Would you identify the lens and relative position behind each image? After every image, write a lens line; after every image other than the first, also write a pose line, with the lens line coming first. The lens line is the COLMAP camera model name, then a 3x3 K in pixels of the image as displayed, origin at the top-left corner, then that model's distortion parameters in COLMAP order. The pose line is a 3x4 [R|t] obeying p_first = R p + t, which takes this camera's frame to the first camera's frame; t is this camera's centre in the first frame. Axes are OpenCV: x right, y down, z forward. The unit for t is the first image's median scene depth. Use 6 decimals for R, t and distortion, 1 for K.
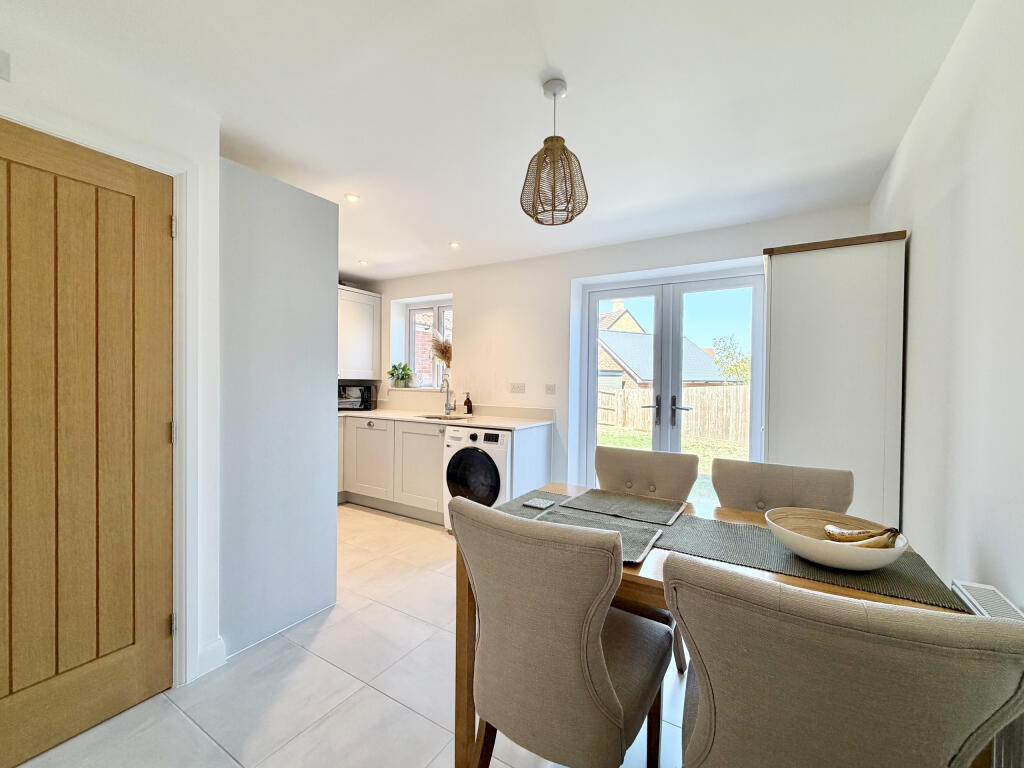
lens RADIAL K [[416.3, 0, 512.0], [0, 416.3, 384.0], [0, 0, 1]] dist [-0.000085, -0.000028]
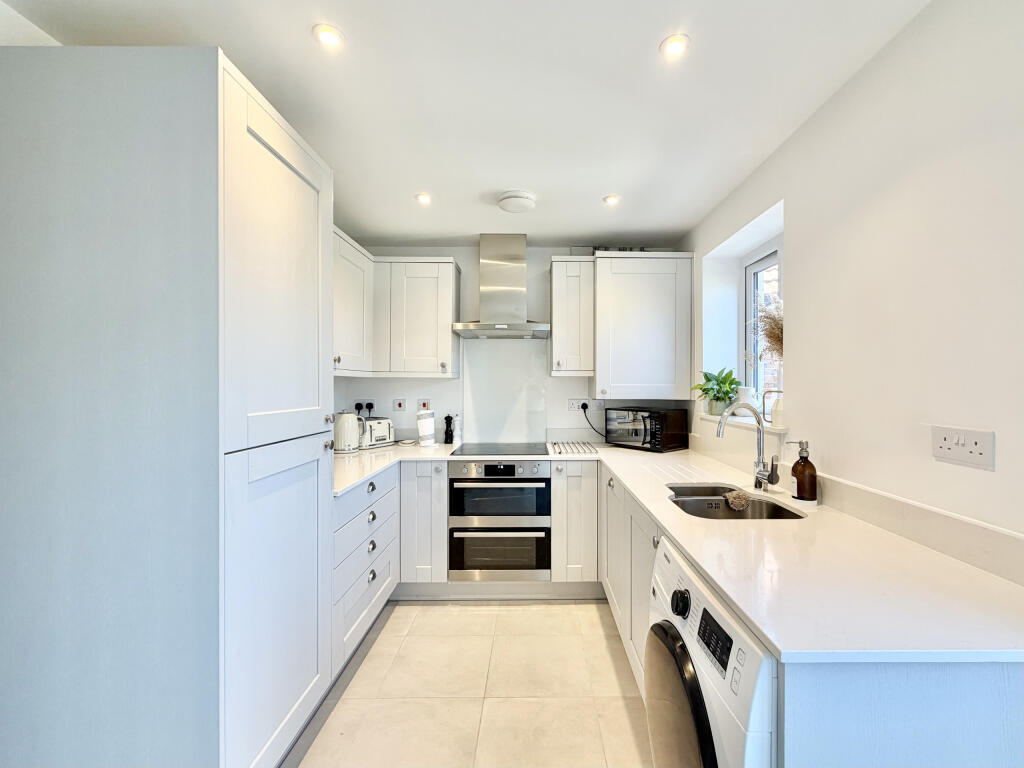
lens RADIAL K [[443.9, 0, 539.8], [0, 443.9, 384.1], [0, 0, 1]] dist [-0.000623, -0.000015]
pose [[0.533022, -0.012735, -0.846006, 0.105855], [-0.007209, 0.999782, -0.019592, -0.021611], [0.846071, 0.016542, 0.532814, 0.586789]]
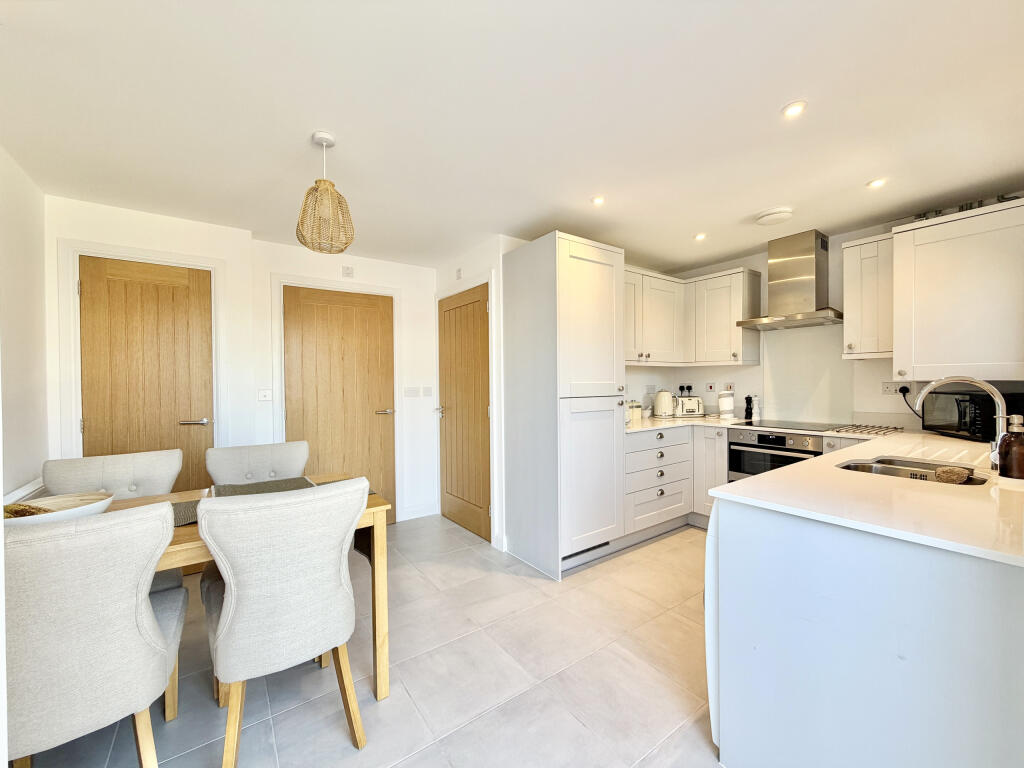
lens RADIAL K [[416.3, 0, 512.0], [0, 416.3, 384.0], [0, 0, 1]] dist [-0.000085, -0.000028]
pose [[-0.385687, -0.001673, -0.922628, 0.377515], [-0.008243, 0.999965, 0.001633, -0.003315], [0.922593, 0.008235, -0.385687, 0.748249]]
